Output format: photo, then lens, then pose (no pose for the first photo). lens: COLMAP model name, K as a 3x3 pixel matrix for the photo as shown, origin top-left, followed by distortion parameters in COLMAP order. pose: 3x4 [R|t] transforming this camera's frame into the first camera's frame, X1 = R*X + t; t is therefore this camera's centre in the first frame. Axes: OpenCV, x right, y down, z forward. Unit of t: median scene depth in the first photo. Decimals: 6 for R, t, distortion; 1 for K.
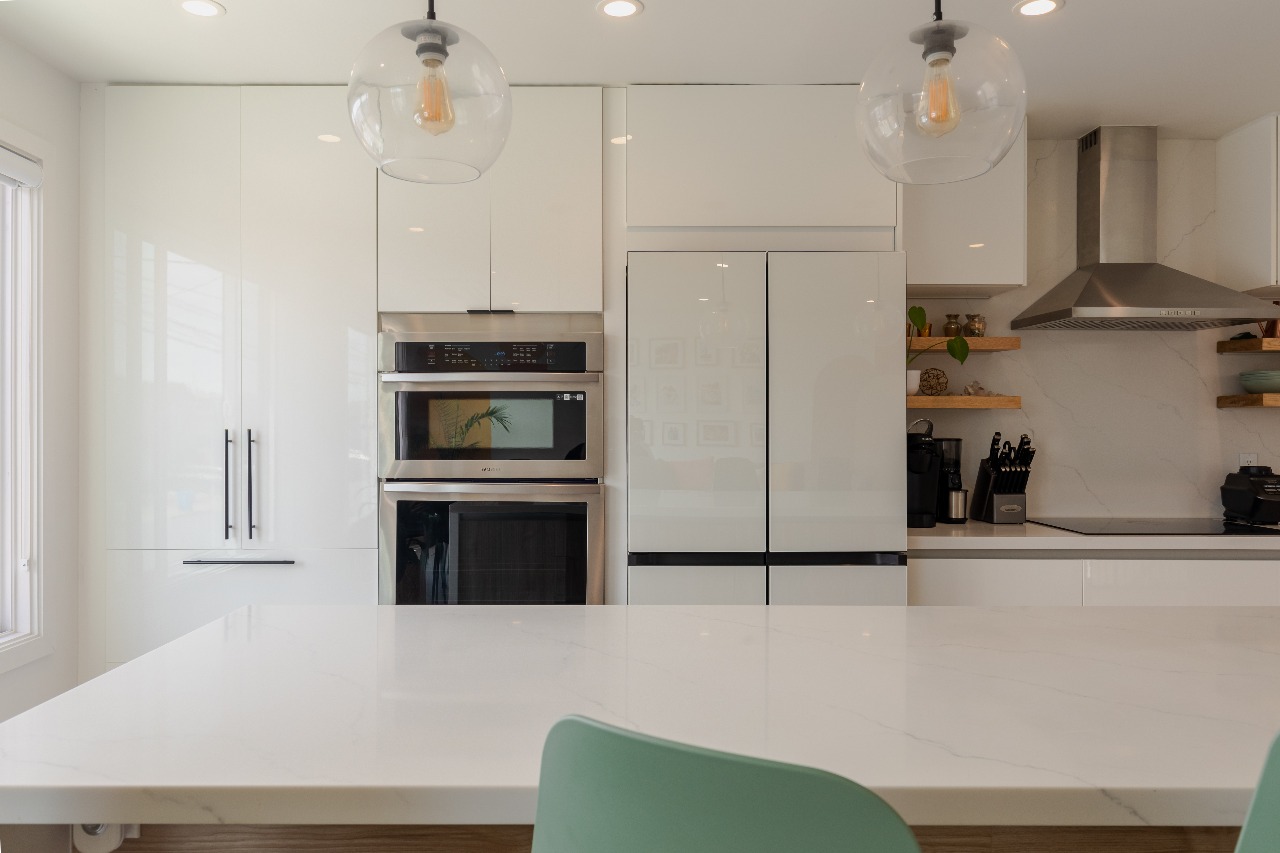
lens RADIAL K [[934.5, 0, 640.0], [0, 934.5, 426.5], [0, 0, 1]] dist [-0.003583, 0.003132]
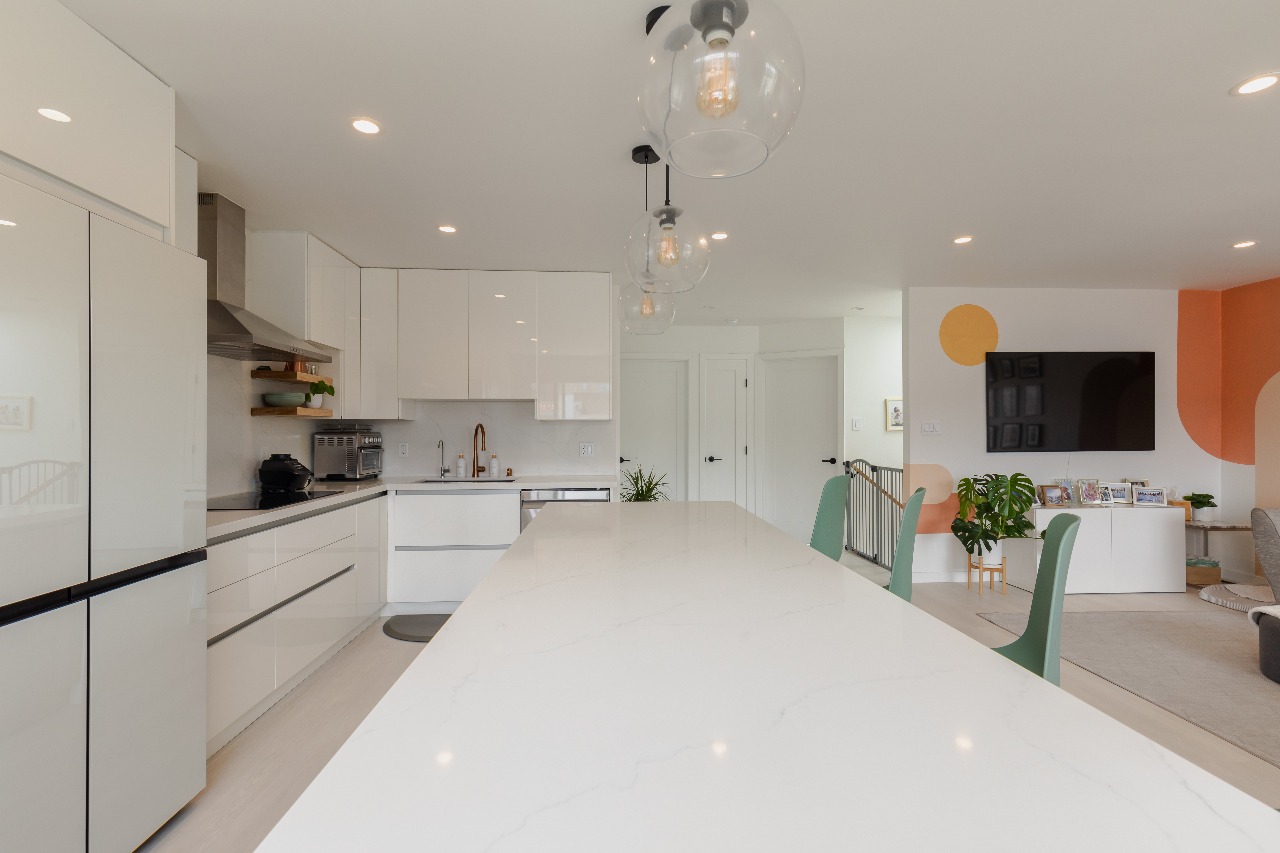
lens RADIAL K [[581.6, 0, 640.0], [0, 581.6, 426.5], [0, 0, 1]] dist [0.000302, -0.000169]
pose [[-0.063328, 0.004772, 0.997981, -0.342363], [0.003347, 0.999984, -0.004570, 0.003699], [-0.997987, 0.003051, -0.063343, 0.478947]]
